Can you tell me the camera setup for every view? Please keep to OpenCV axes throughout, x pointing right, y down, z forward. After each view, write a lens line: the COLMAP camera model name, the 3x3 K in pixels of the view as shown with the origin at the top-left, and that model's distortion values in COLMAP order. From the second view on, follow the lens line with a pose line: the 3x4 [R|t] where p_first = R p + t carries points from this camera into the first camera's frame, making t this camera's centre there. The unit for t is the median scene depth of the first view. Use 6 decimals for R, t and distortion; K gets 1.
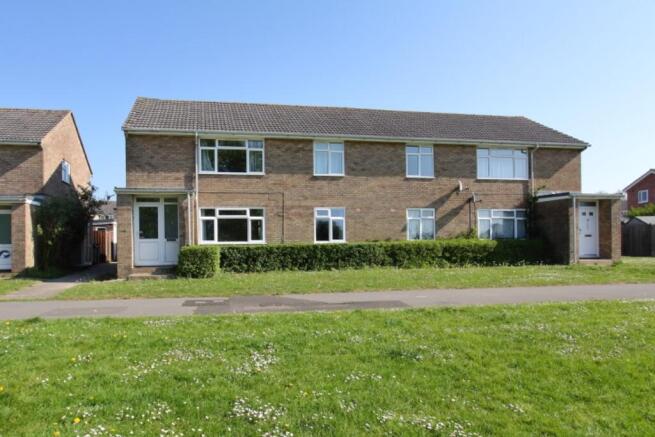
lens RADIAL K [[406.0, 0, 325.4], [0, 406.0, 249.0], [0, 0, 1]] dist [-0.007636, 0.002662]
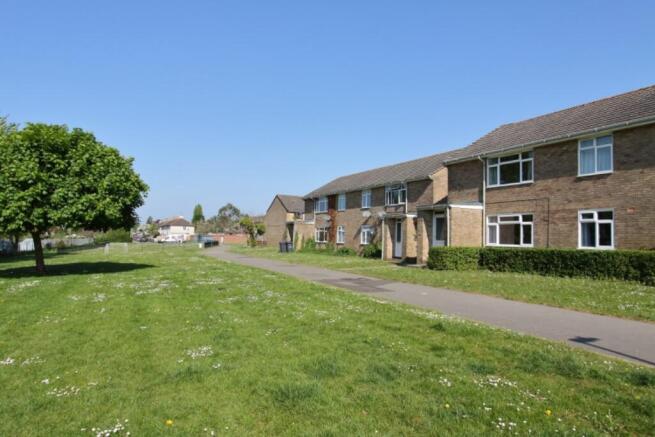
lens RADIAL K [[458.3, 0, 327.2], [0, 458.3, 218.4], [0, 0, 1]] dist [0.005860, 0.001640]
pose [[0.279587, -0.028158, -0.959708, 0.839068], [-0.048103, 0.997904, -0.043292, -0.011277], [0.958915, 0.058269, 0.277646, 0.160000]]
